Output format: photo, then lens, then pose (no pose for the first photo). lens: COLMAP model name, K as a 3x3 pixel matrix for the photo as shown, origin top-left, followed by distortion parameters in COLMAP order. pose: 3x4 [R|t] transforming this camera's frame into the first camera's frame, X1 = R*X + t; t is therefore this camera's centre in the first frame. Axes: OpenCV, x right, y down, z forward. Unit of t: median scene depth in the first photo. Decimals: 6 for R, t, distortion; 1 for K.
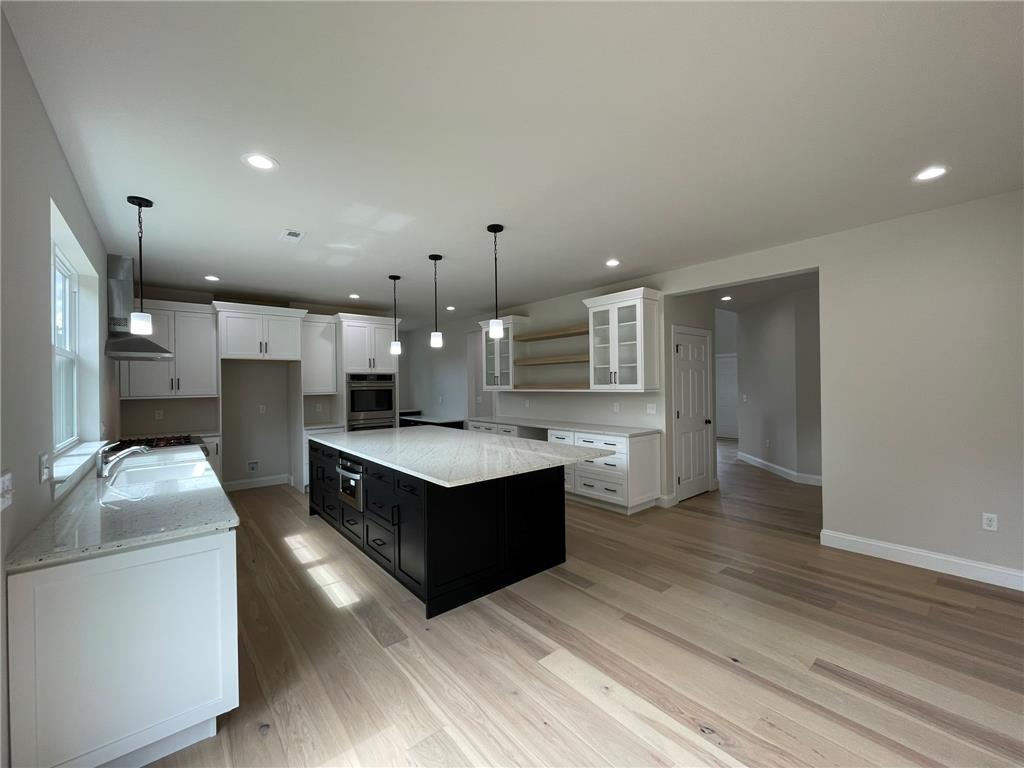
lens RADIAL K [[416.0, 0, 512.0], [0, 416.0, 384.0], [0, 0, 1]] dist [-0.002809, 0.000145]
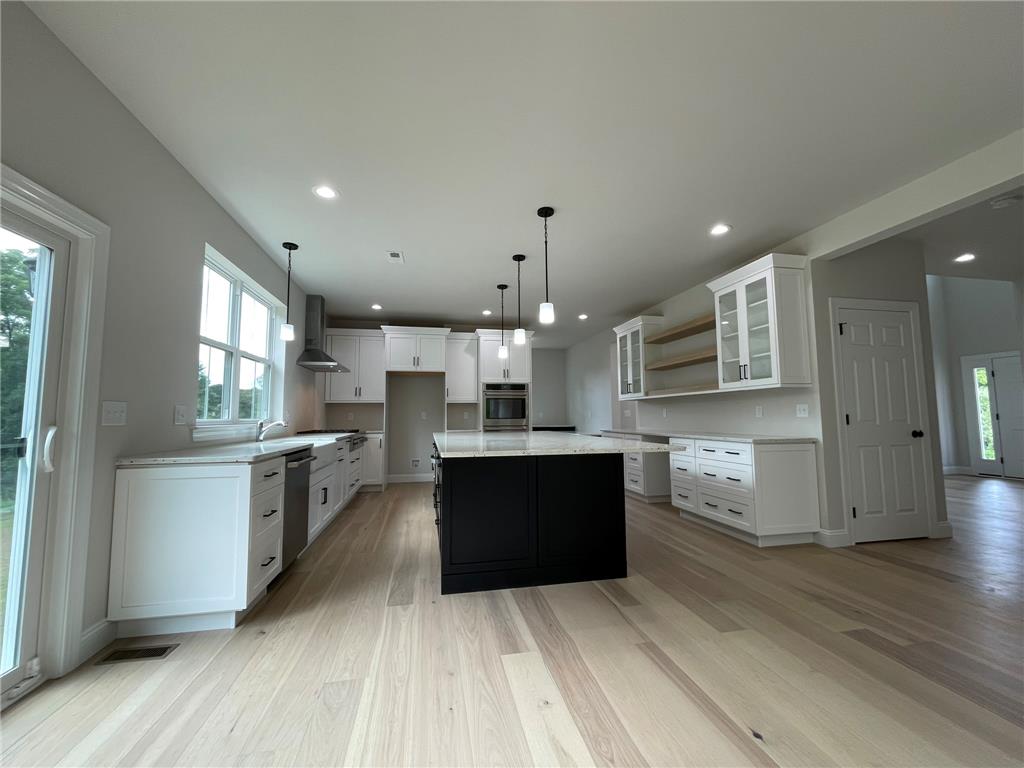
lens RADIAL K [[416.0, 0, 512.0], [0, 416.0, 384.0], [0, 0, 1]] dist [-0.002809, 0.000145]
pose [[0.881012, -0.029836, -0.472152, 0.226035], [-0.005267, 0.997329, -0.072852, 0.067677], [0.473064, 0.066671, 0.878502, 0.084843]]
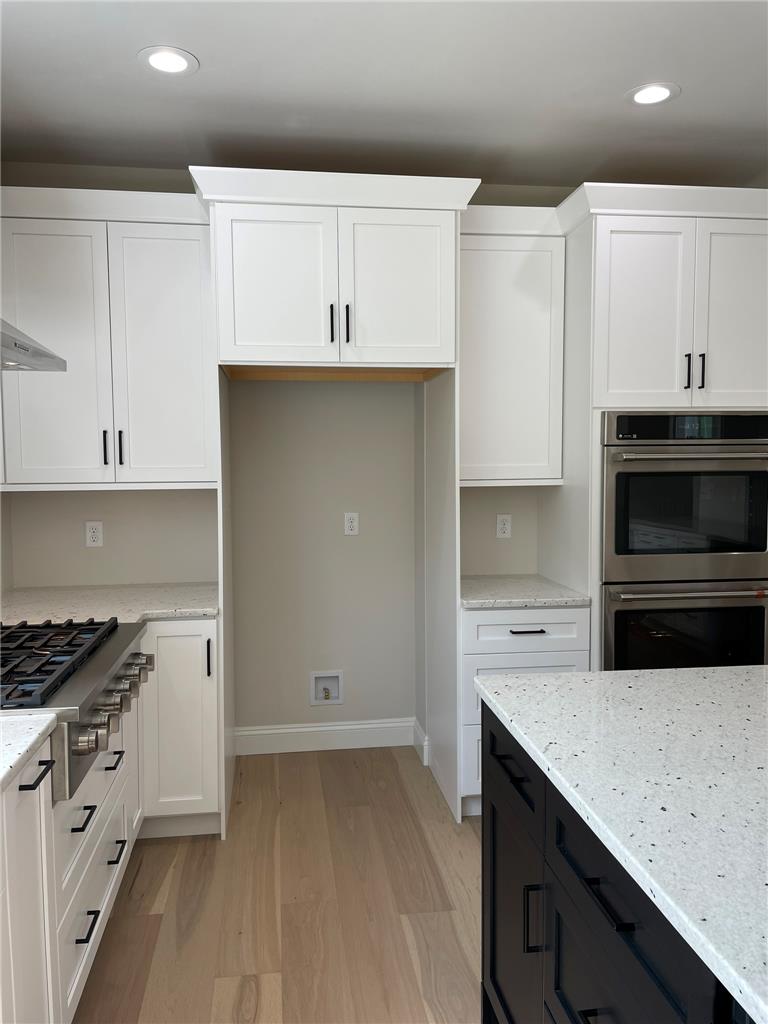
lens RADIAL K [[788.3, 0, 384.0], [0, 788.3, 512.0], [0, 0, 1]] dist [0.058052, -0.008924]
pose [[0.847582, 0.046729, -0.528603, -0.290368], [-0.006138, 0.996912, 0.078287, 0.000429], [0.530629, -0.063111, 0.845251, 0.575455]]
